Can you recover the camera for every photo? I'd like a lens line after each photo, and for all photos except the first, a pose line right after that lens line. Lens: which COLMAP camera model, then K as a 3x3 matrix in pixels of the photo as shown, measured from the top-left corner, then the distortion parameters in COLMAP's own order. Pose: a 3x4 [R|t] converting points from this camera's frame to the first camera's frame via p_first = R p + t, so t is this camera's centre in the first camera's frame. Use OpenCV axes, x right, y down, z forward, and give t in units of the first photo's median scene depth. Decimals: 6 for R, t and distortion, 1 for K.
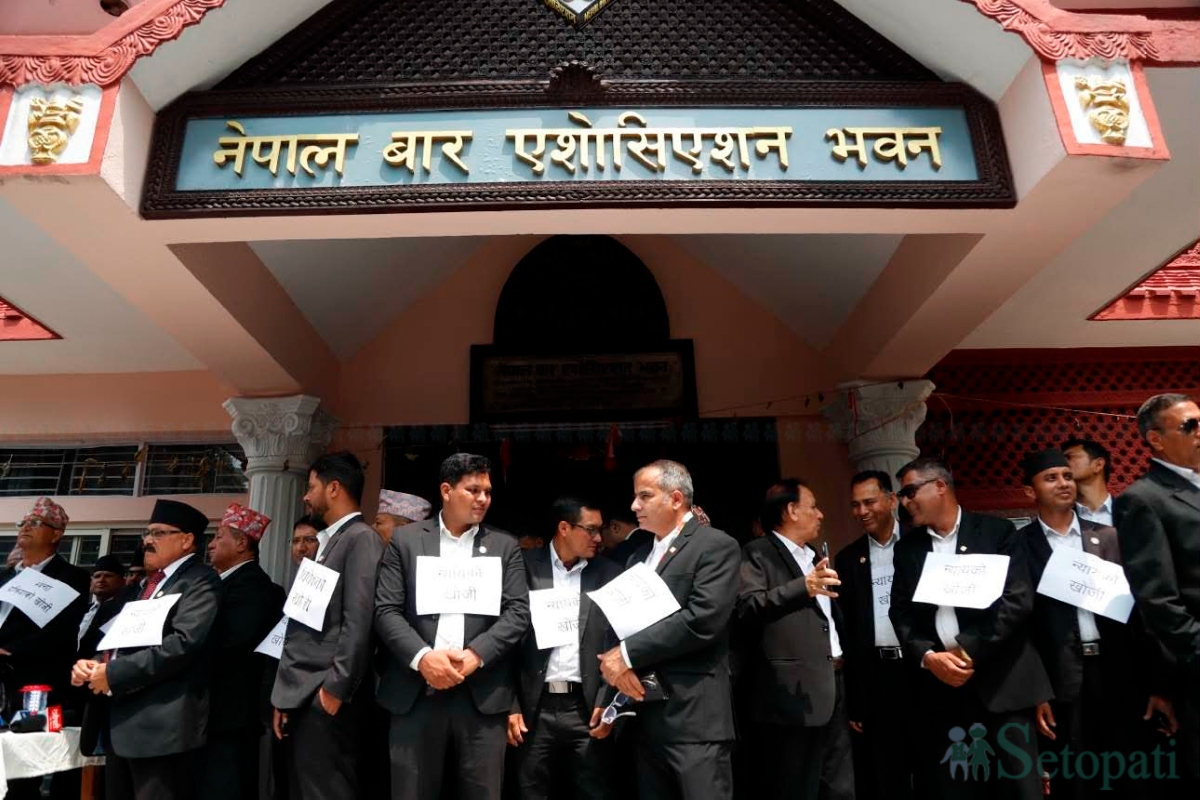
lens RADIAL K [[845.2, 0, 600.0], [0, 845.2, 400.0], [0, 0, 1]] dist [-0.119302, 0.079630]
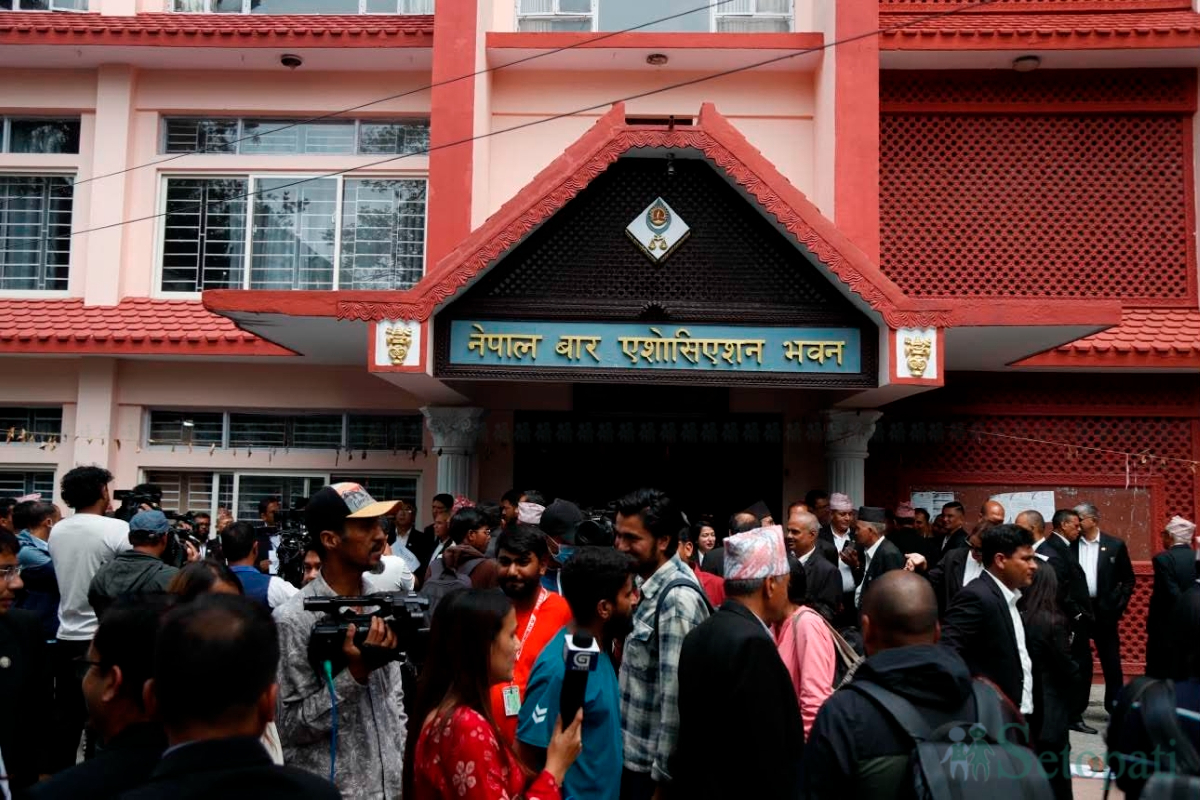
lens RADIAL K [[1174.9, 0, 600.0], [0, 1174.9, 400.0], [0, 0, 1]] dist [0.017925, 0.005483]
pose [[0.998060, 0.040043, -0.047667, -0.018082], [-0.027393, 0.970055, 0.241338, -0.850794], [0.055903, -0.239564, 0.969270, -1.726786]]
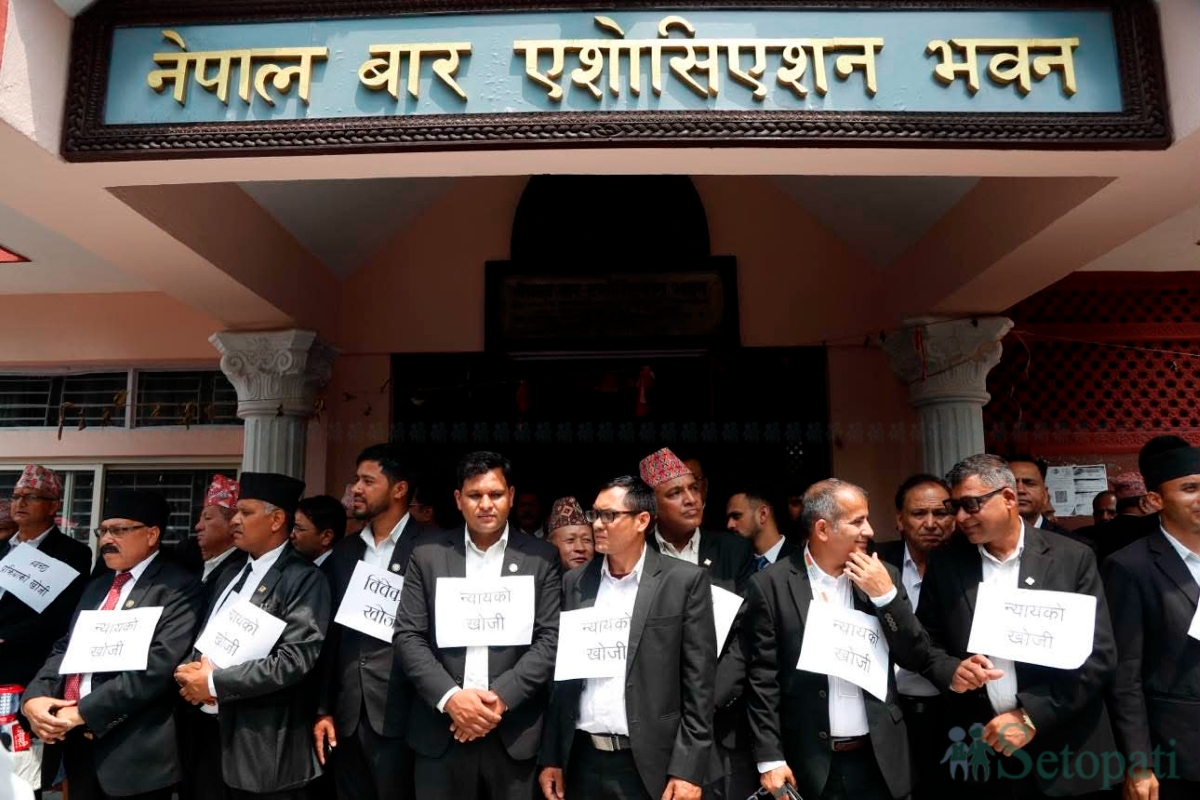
lens RADIAL K [[845.2, 0, 600.0], [0, 845.2, 400.0], [0, 0, 1]] dist [-0.119302, 0.079630]
pose [[0.999390, 0.011568, -0.032958, -0.002967], [-0.005960, 0.986206, 0.165417, -0.122136], [0.034417, -0.165119, 0.985673, 0.185772]]
